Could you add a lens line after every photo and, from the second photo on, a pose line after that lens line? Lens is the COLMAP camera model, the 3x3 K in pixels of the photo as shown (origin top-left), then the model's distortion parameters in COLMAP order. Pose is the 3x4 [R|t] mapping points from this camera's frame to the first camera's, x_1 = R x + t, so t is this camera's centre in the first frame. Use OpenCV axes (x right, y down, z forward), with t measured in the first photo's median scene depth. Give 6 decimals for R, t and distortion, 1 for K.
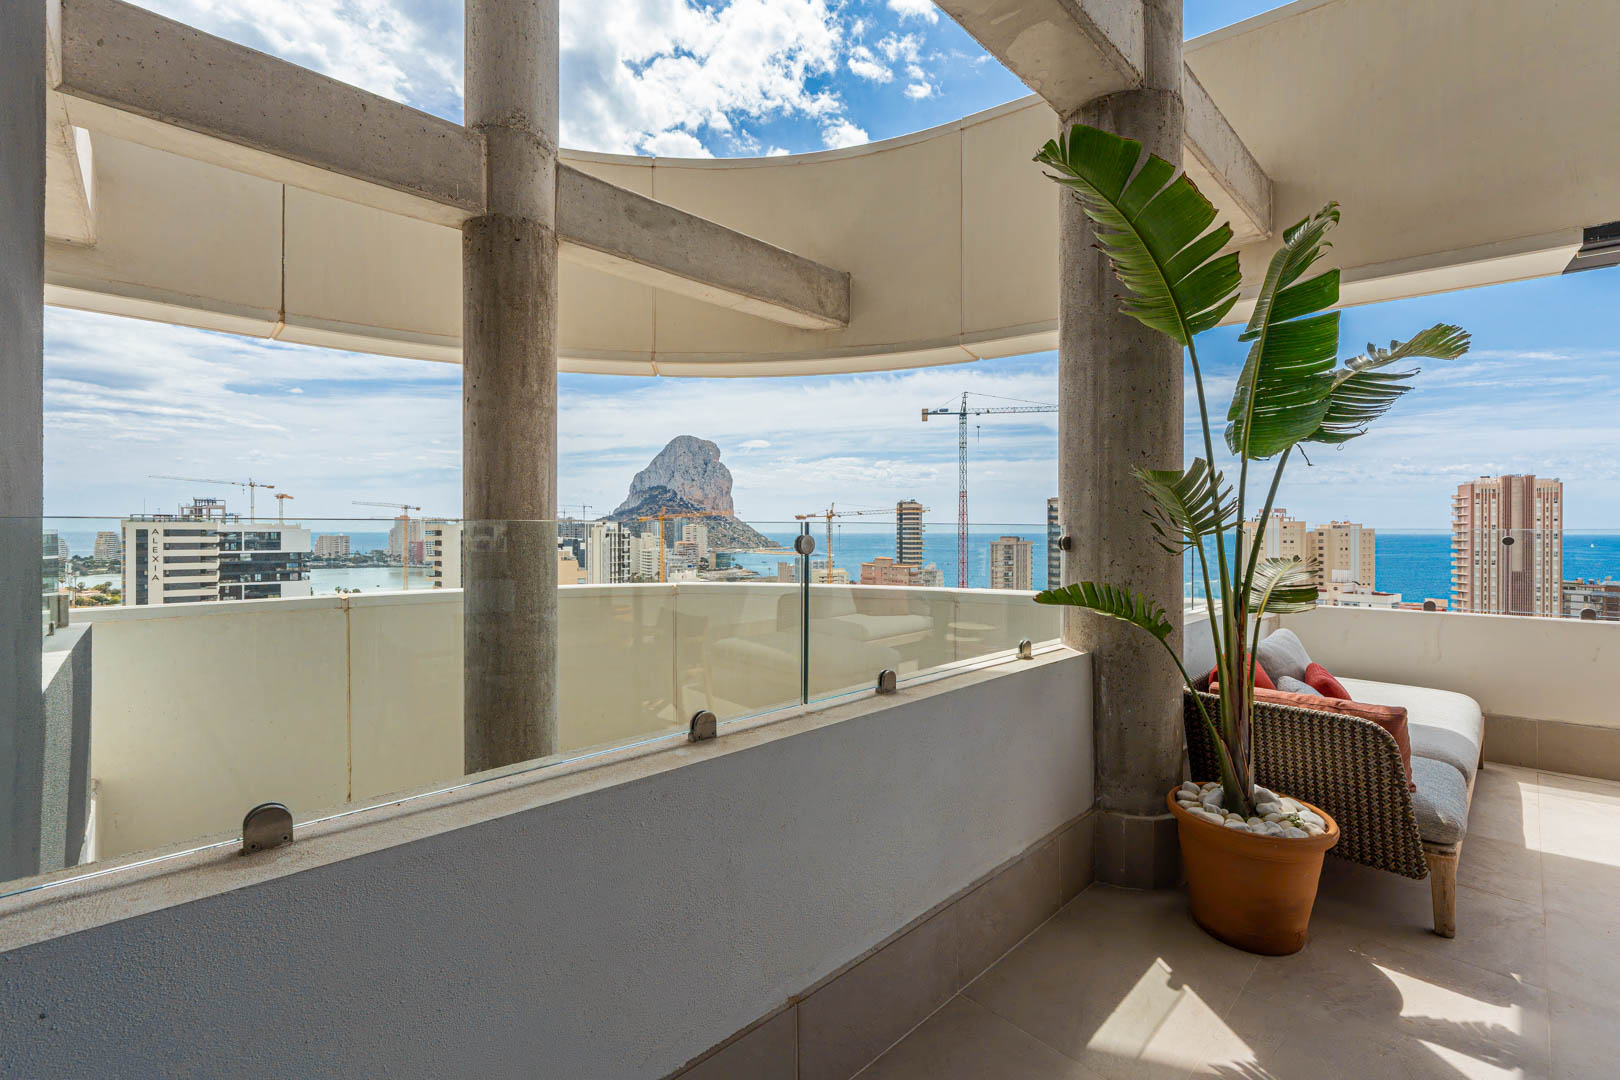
lens RADIAL K [[698.2, 0, 807.1], [0, 698.2, 534.2], [0, 0, 1]] dist [0.002968, 0.000163]
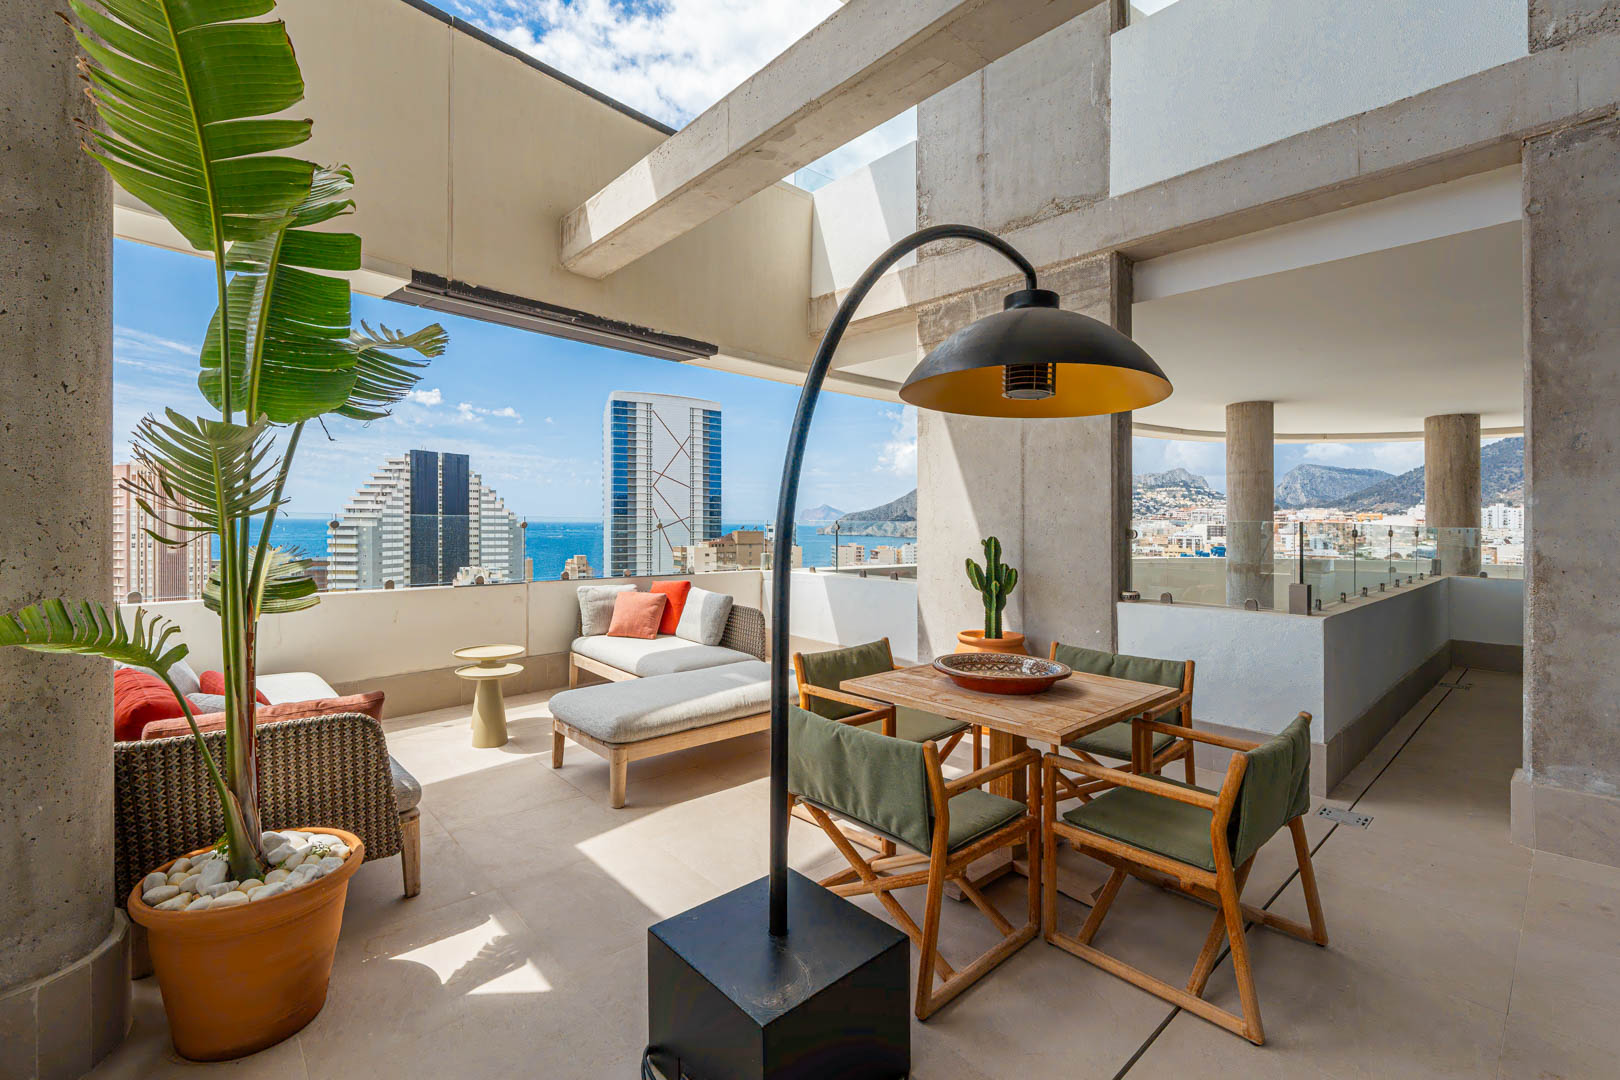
lens RADIAL K [[713.5, 0, 812.2], [0, 713.5, 519.7], [0, 0, 1]] dist [0.002004, -0.000077]
pose [[0.026006, 0.004111, 0.999653, -0.052060], [-0.008636, 0.999955, -0.003887, 0.000135], [-0.999624, -0.008531, 0.026040, 0.116564]]
